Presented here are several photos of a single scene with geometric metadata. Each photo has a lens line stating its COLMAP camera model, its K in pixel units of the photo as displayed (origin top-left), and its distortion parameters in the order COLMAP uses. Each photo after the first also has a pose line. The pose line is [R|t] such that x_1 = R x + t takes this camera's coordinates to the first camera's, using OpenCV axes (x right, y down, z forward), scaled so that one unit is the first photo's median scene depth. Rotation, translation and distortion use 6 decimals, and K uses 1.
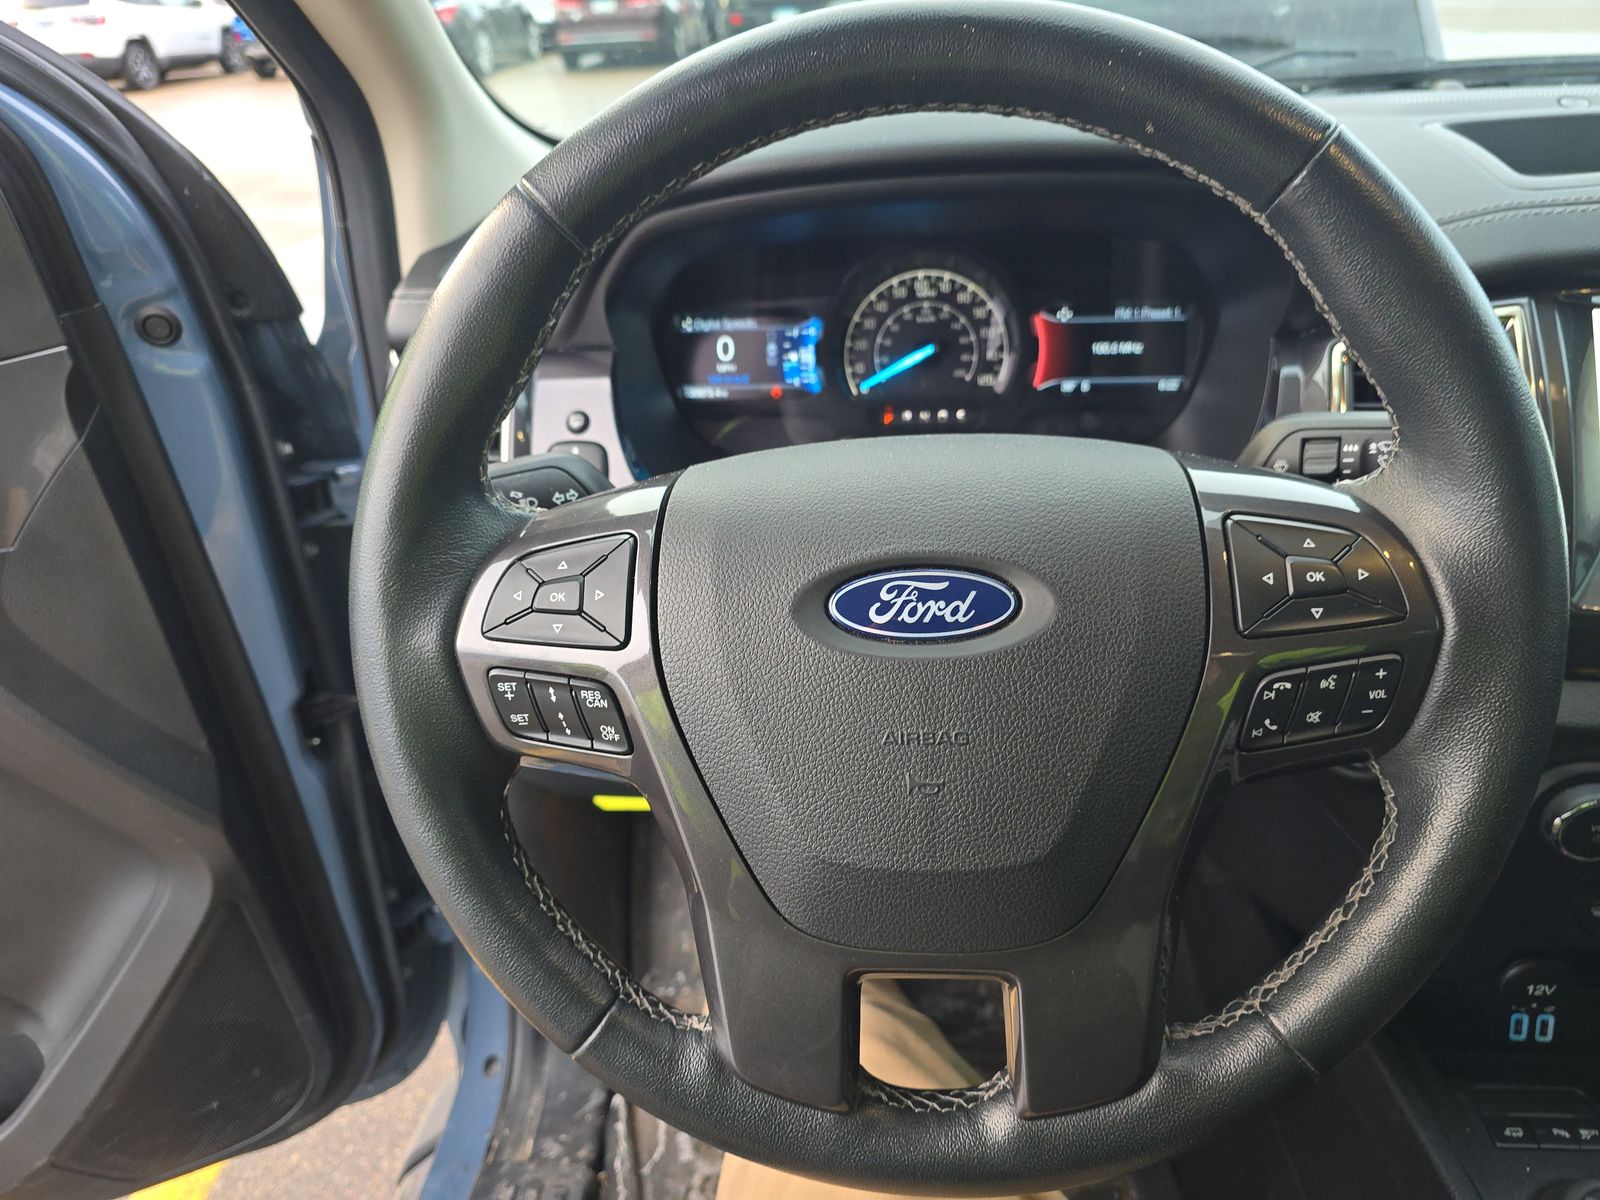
lens RADIAL K [[1115.5, 0, 769.6], [0, 1115.5, 601.4], [0, 0, 1]] dist [0.047671, -0.056623]
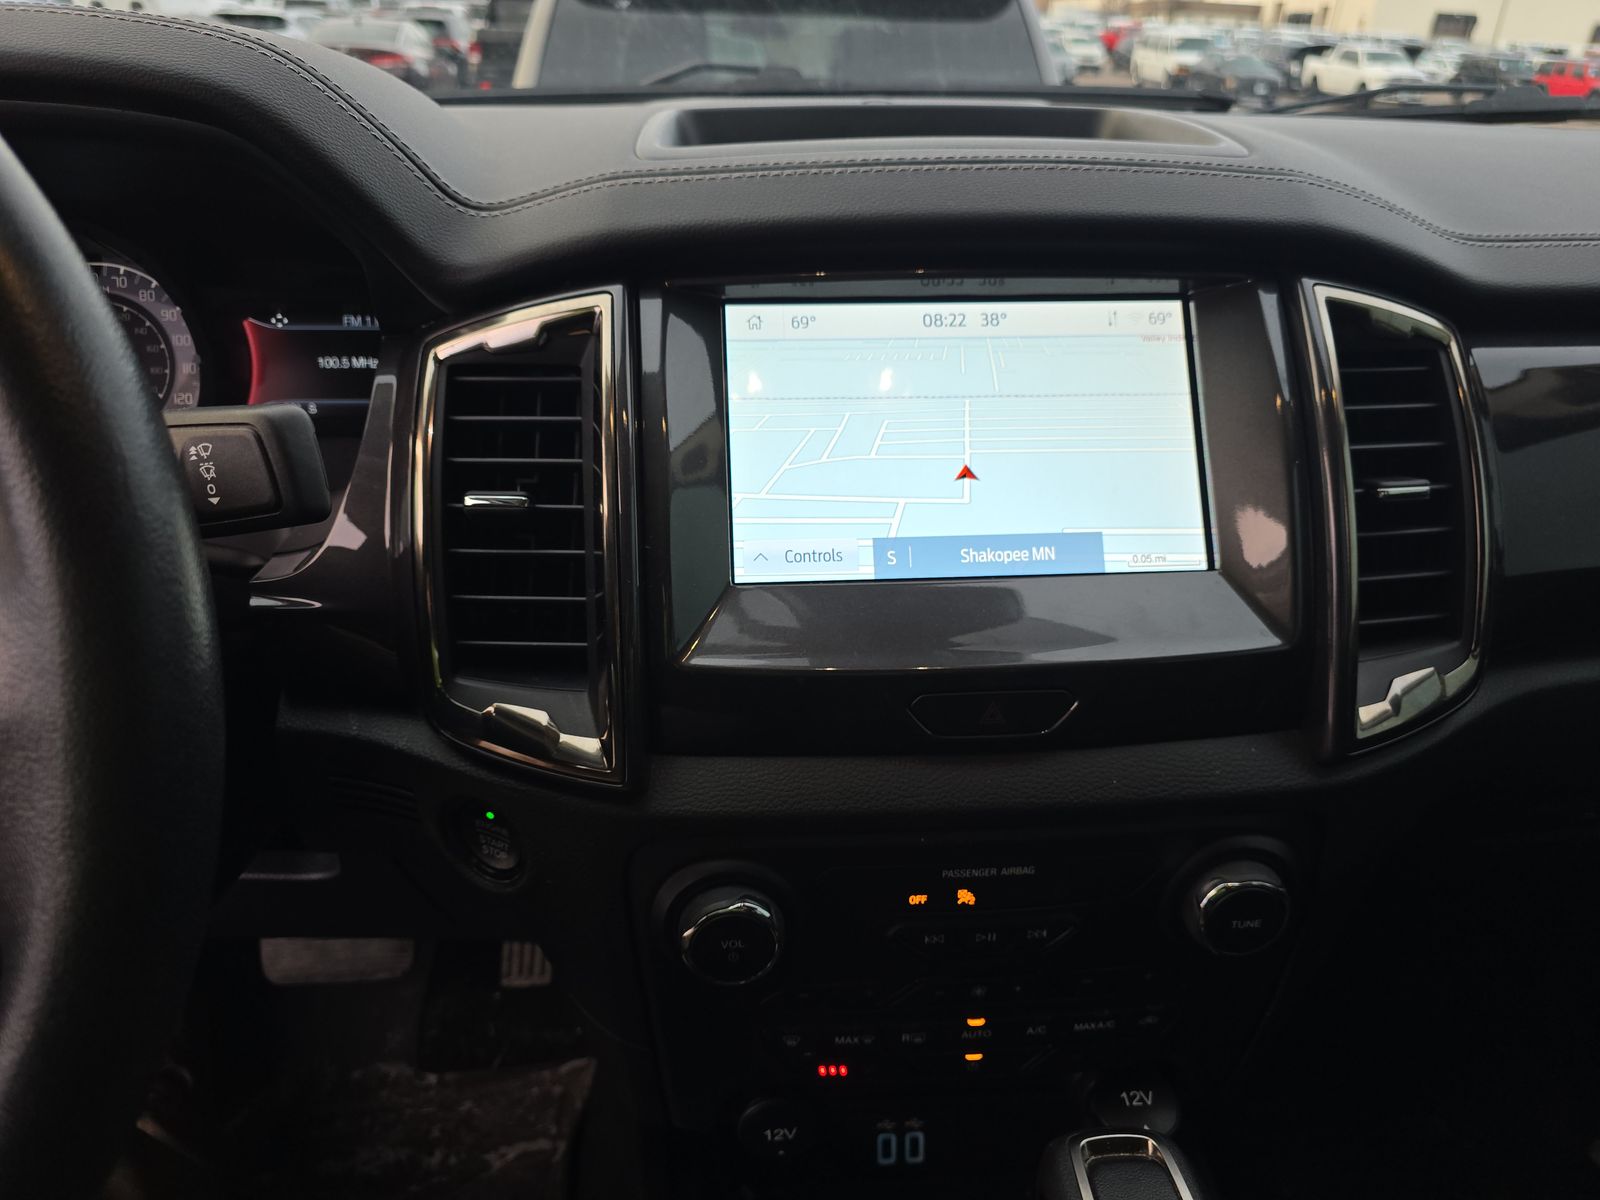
lens RADIAL K [[1086.3, 0, 800.0], [0, 1086.3, 600.0], [0, 0, 1]] dist [0.059954, -0.046961]
pose [[0.984219, -0.025294, 0.175140, 0.487181], [0.035898, 0.997692, -0.057643, 0.005271], [-0.173278, 0.063021, 0.982855, 0.164283]]
